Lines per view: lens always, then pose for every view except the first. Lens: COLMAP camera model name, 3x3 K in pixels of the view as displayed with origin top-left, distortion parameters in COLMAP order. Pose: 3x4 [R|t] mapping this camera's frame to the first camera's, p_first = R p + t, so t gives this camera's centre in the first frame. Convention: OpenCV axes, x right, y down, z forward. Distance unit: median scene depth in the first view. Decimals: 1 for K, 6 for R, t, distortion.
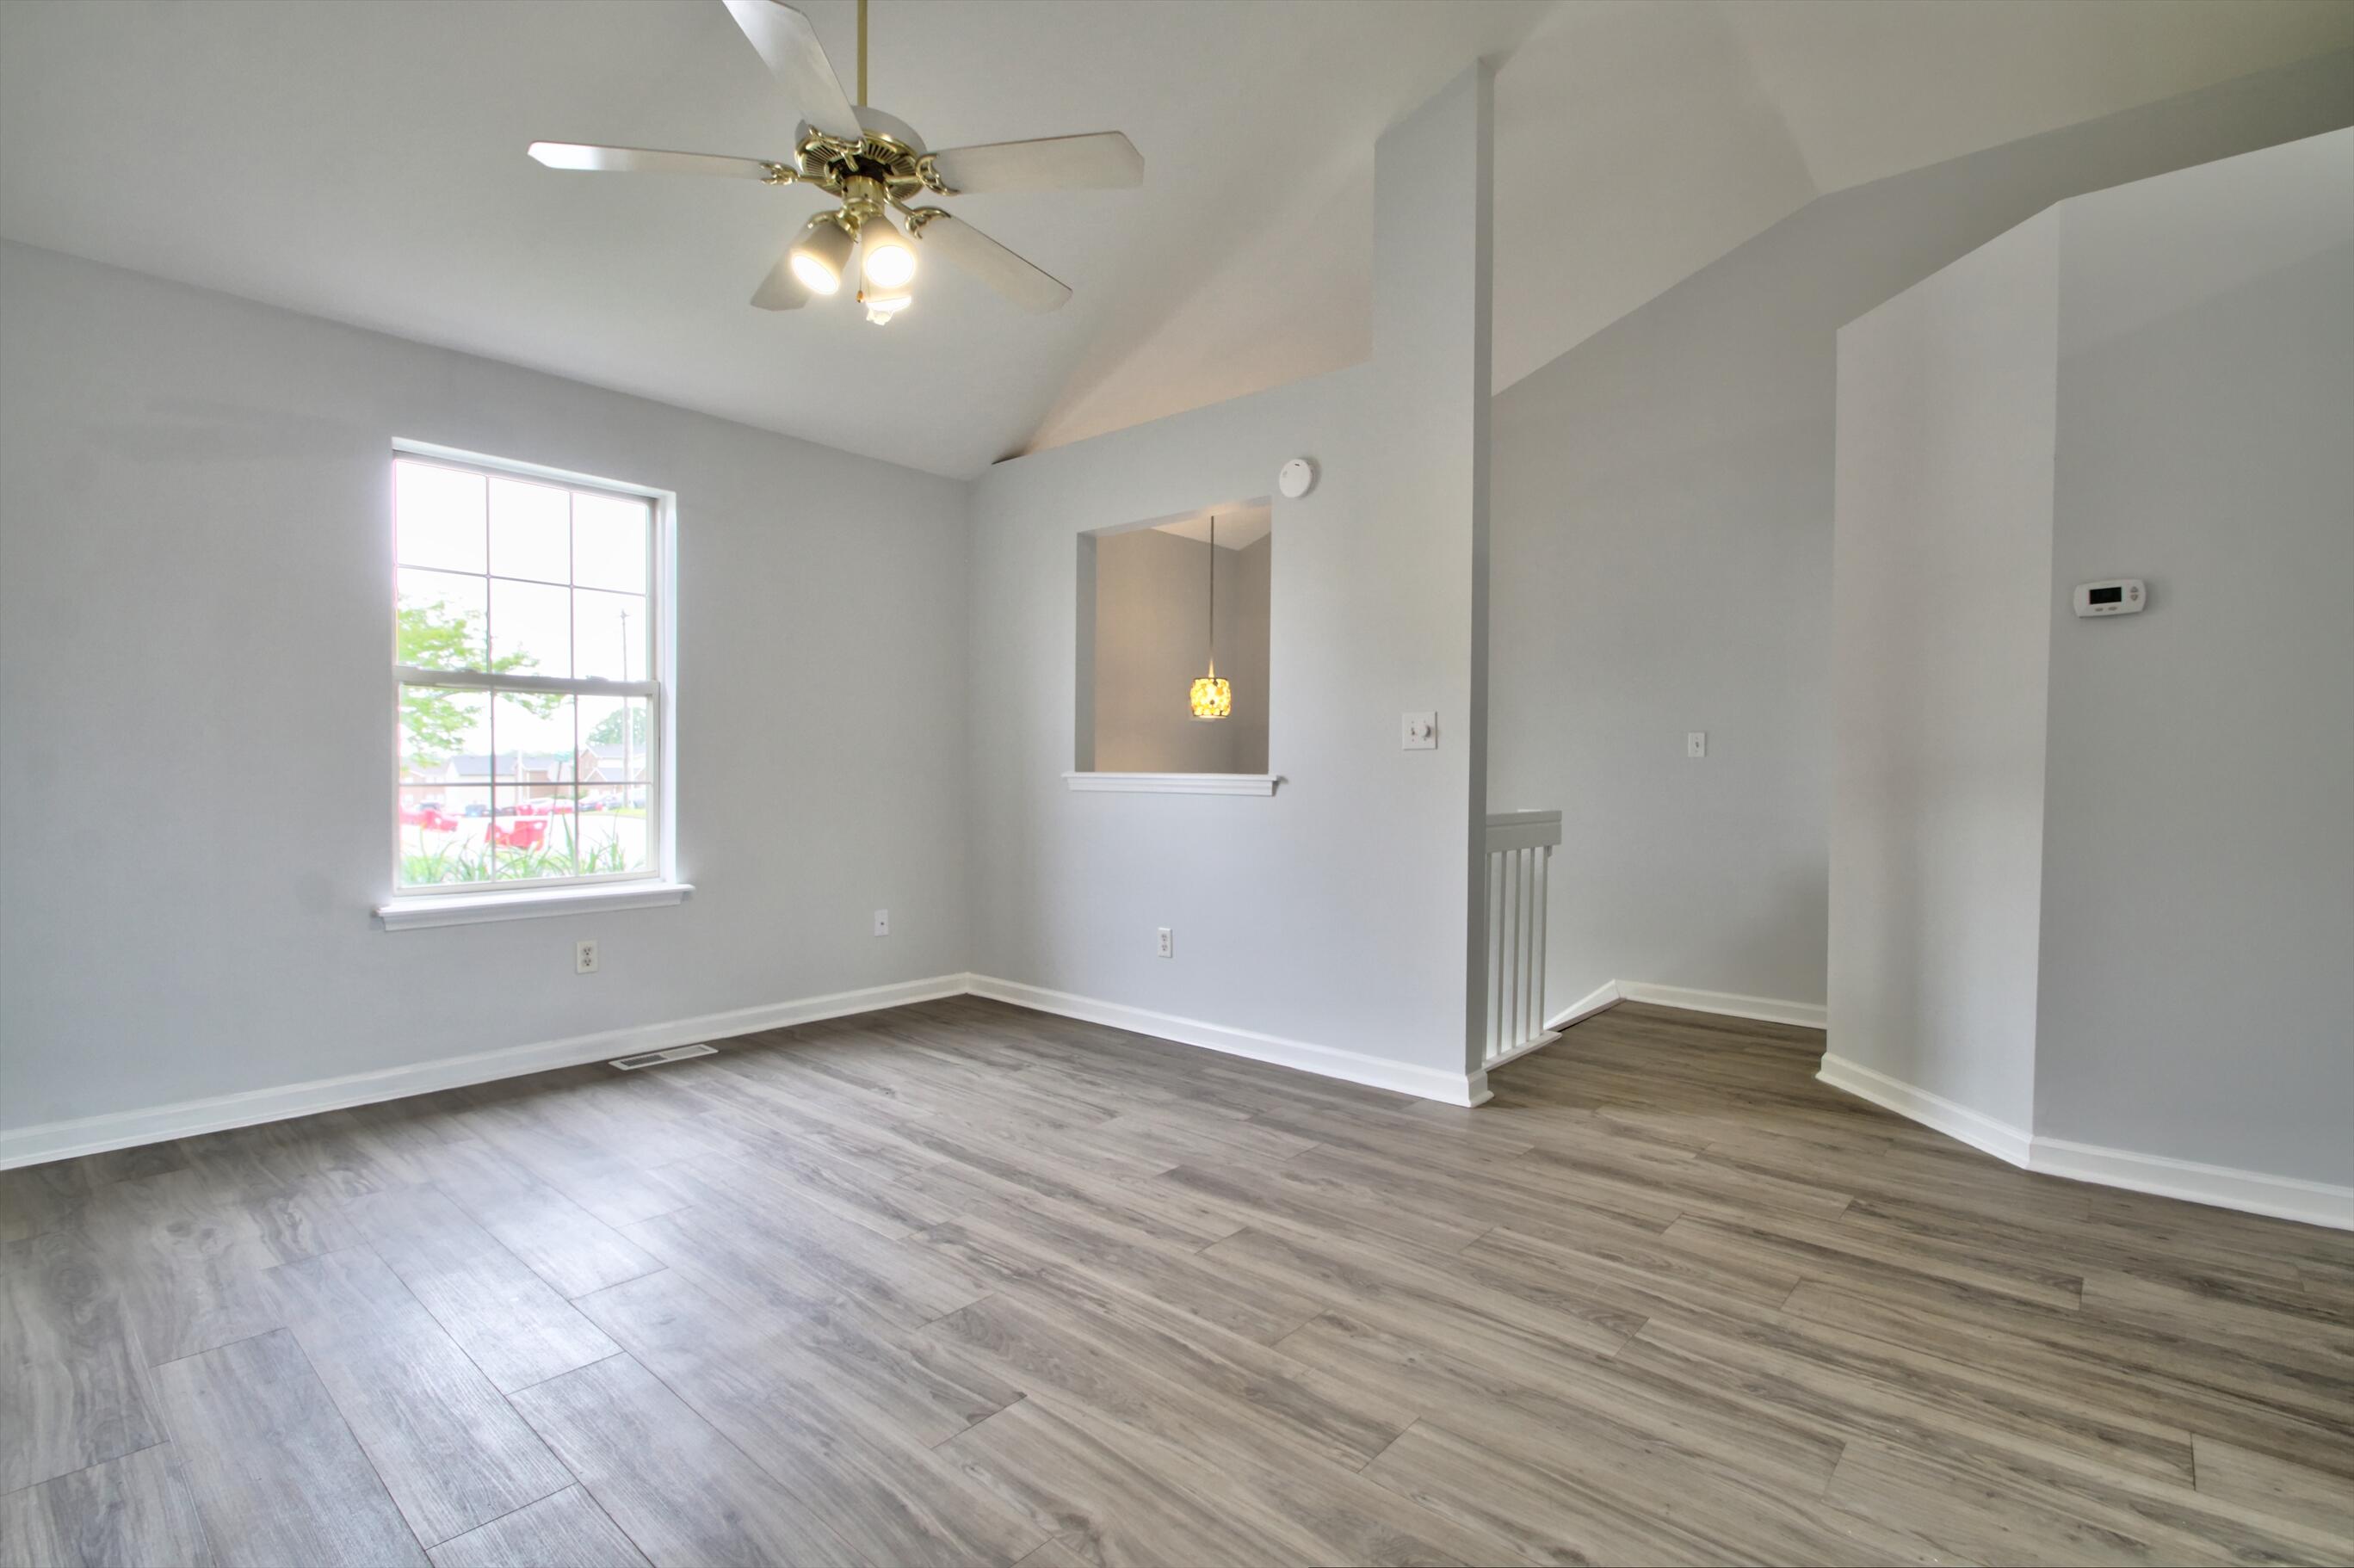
lens RADIAL K [[1082.3, 0, 1182.5], [0, 1082.3, 785.1], [0, 0, 1]] dist [0.008490, -0.015428]
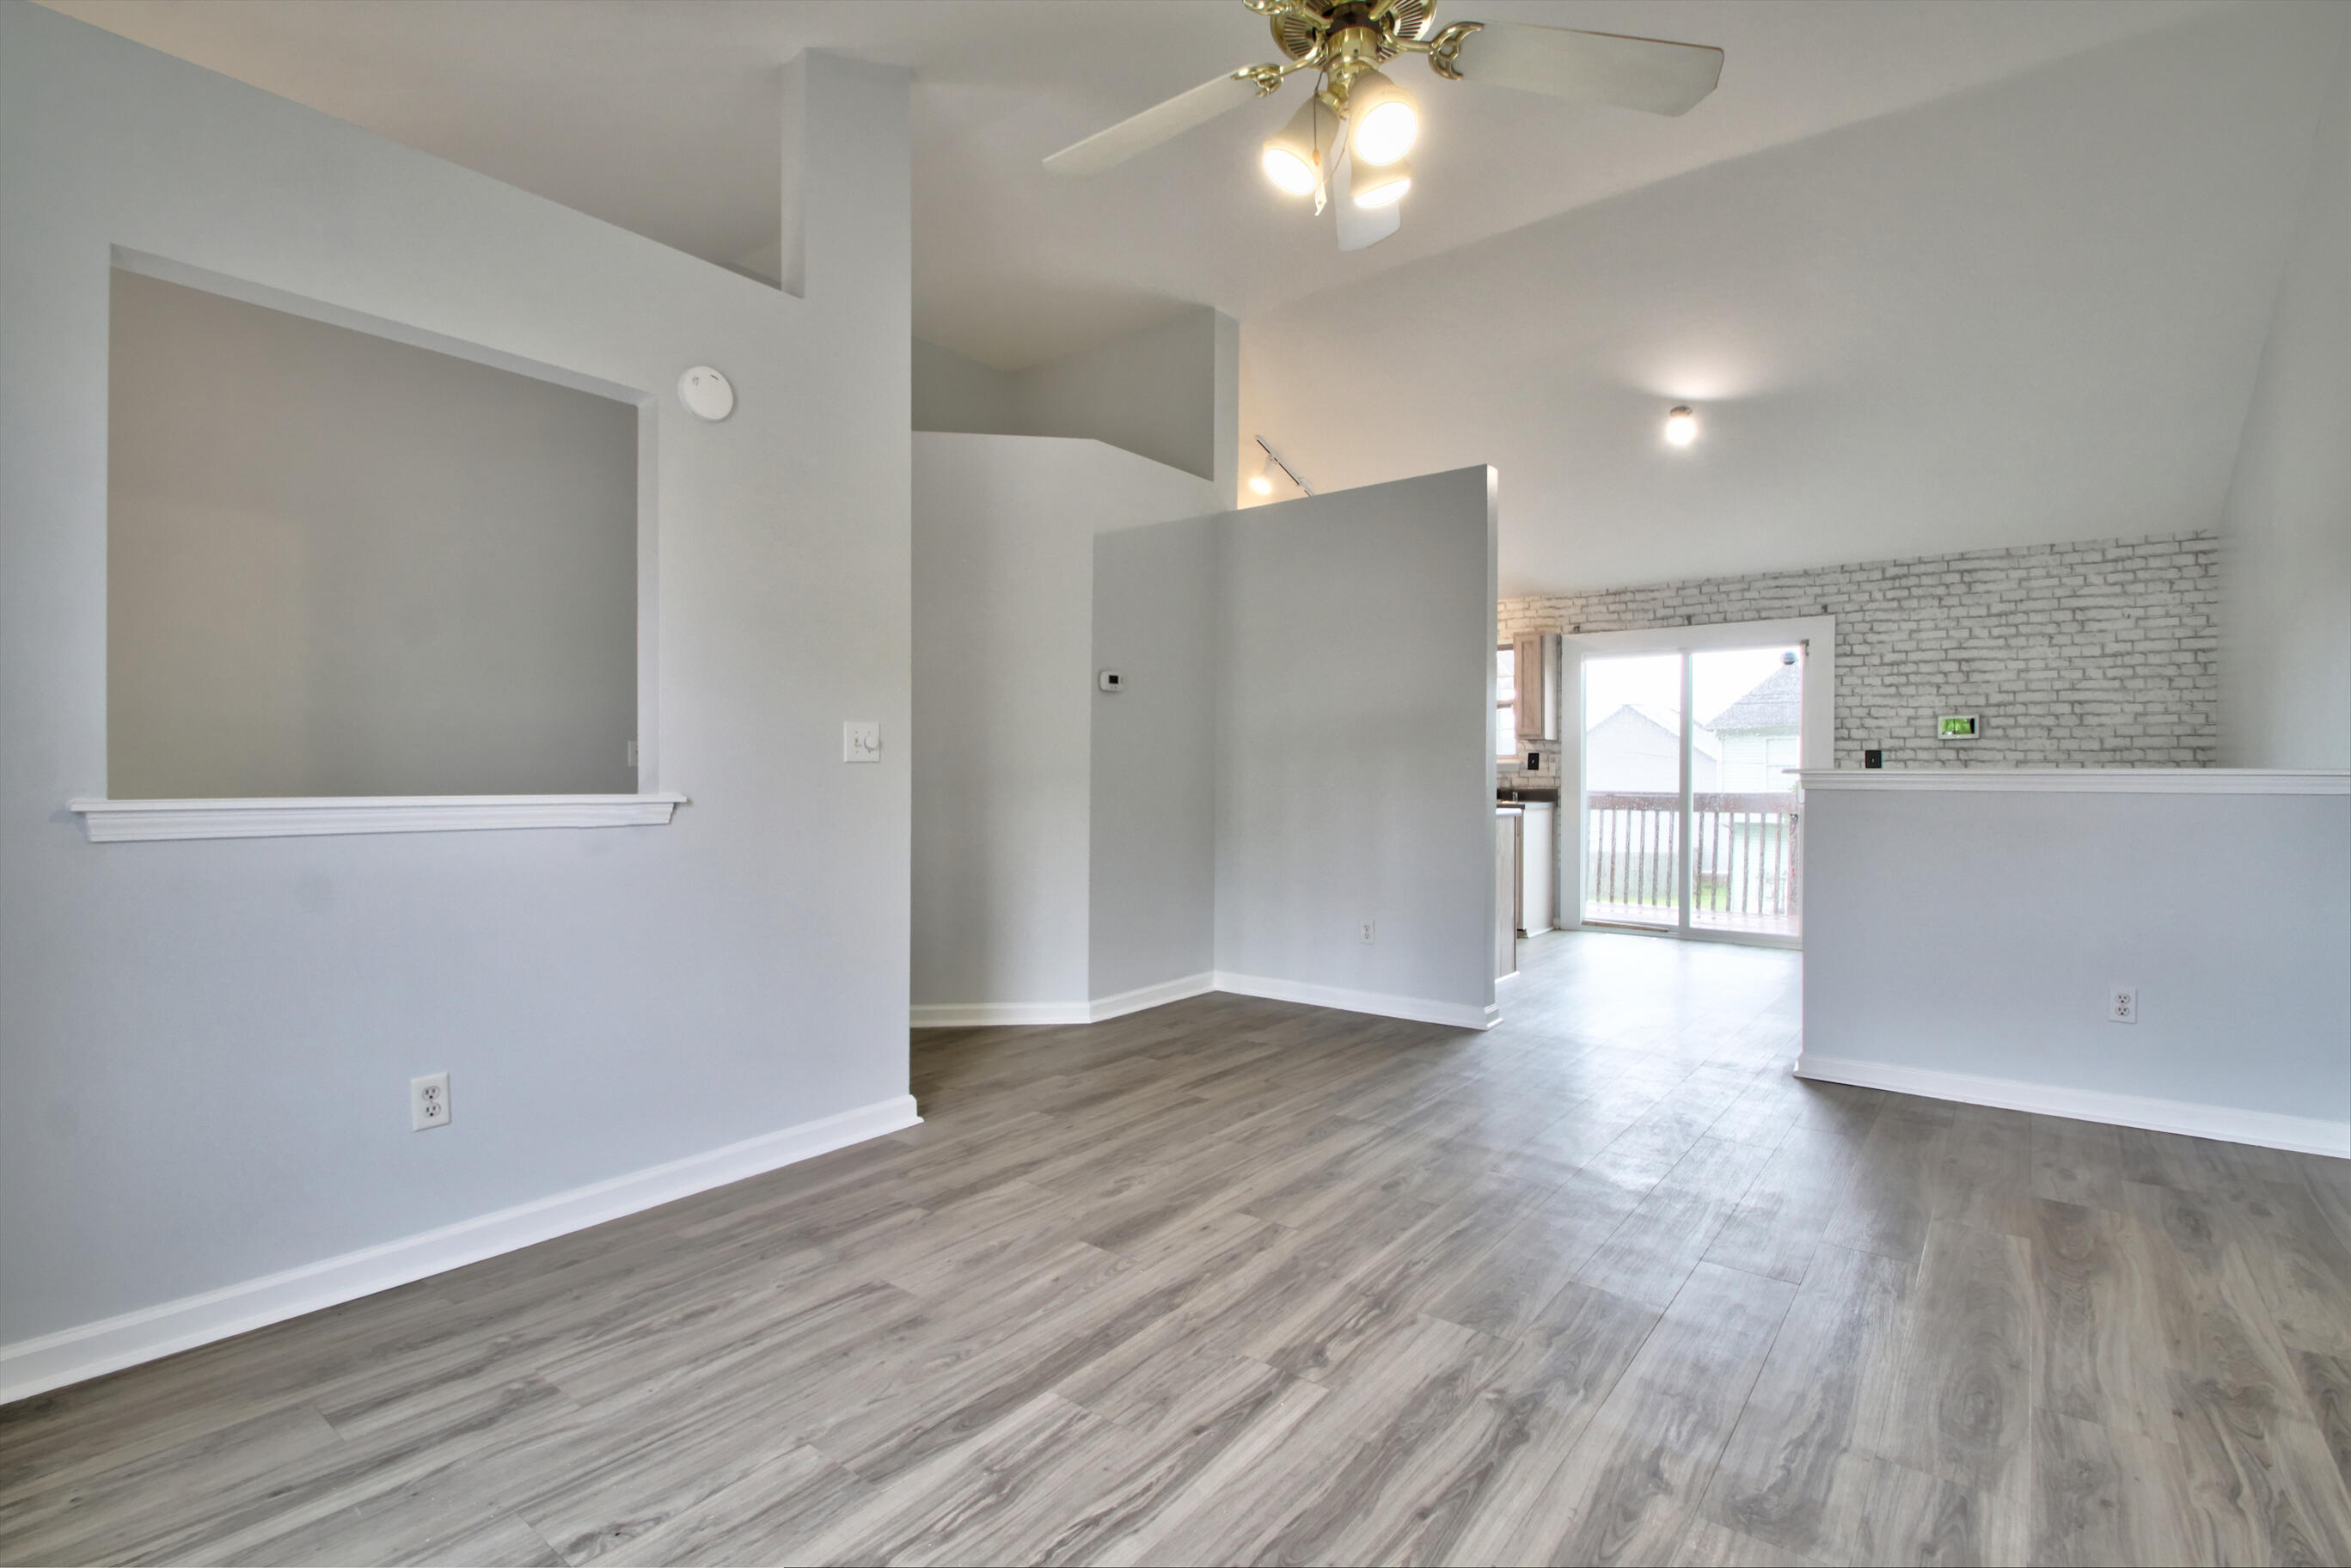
lens RADIAL K [[1081.1, 0, 1181.0], [0, 1081.1, 785.1], [0, 0, 1]] dist [0.008490, -0.015428]
pose [[-0.055336, -0.014160, 0.998367, -0.902901], [0.013482, 0.999798, 0.014928, -0.029772], [-0.998377, 0.014286, -0.055133, 0.993462]]
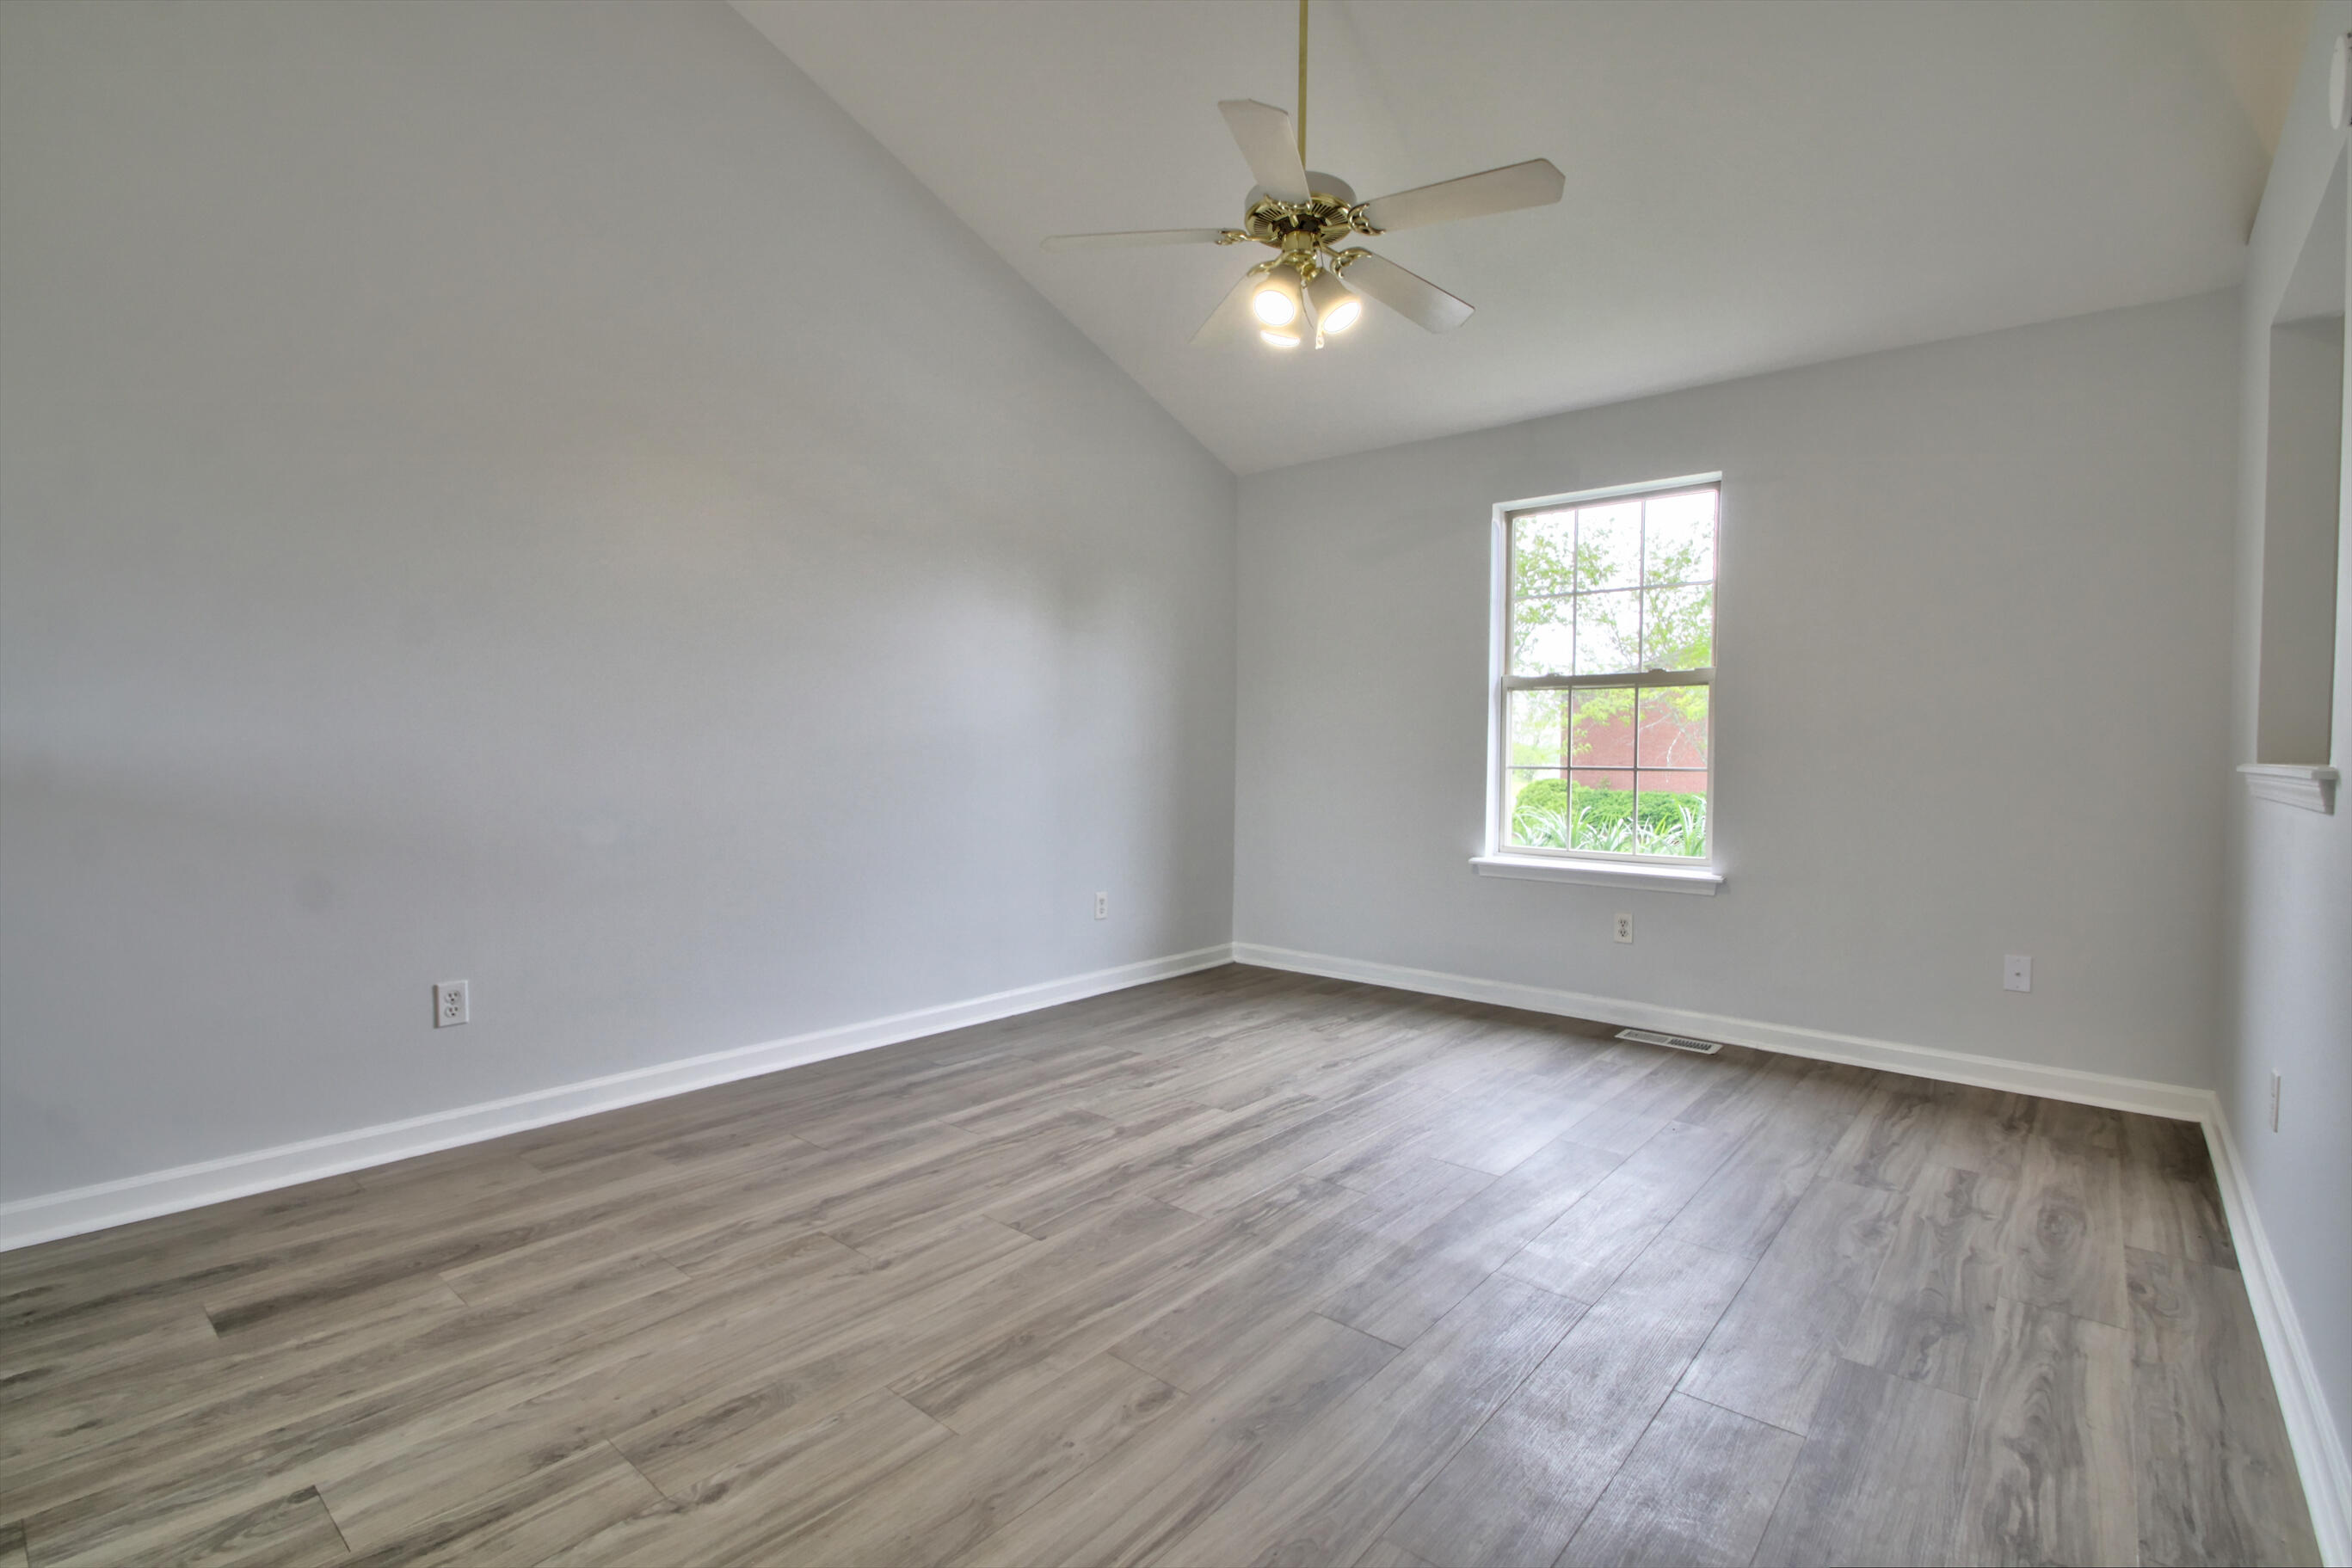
lens RADIAL K [[1081.4, 0, 1181.5], [0, 1081.4, 785.1], [0, 0, 1]] dist [0.008490, -0.015428]
pose [[0.013784, 0.025188, -0.999588, 0.723222], [-0.024724, 0.999386, 0.024842, -0.001743], [0.999599, 0.024371, 0.014398, 0.740272]]
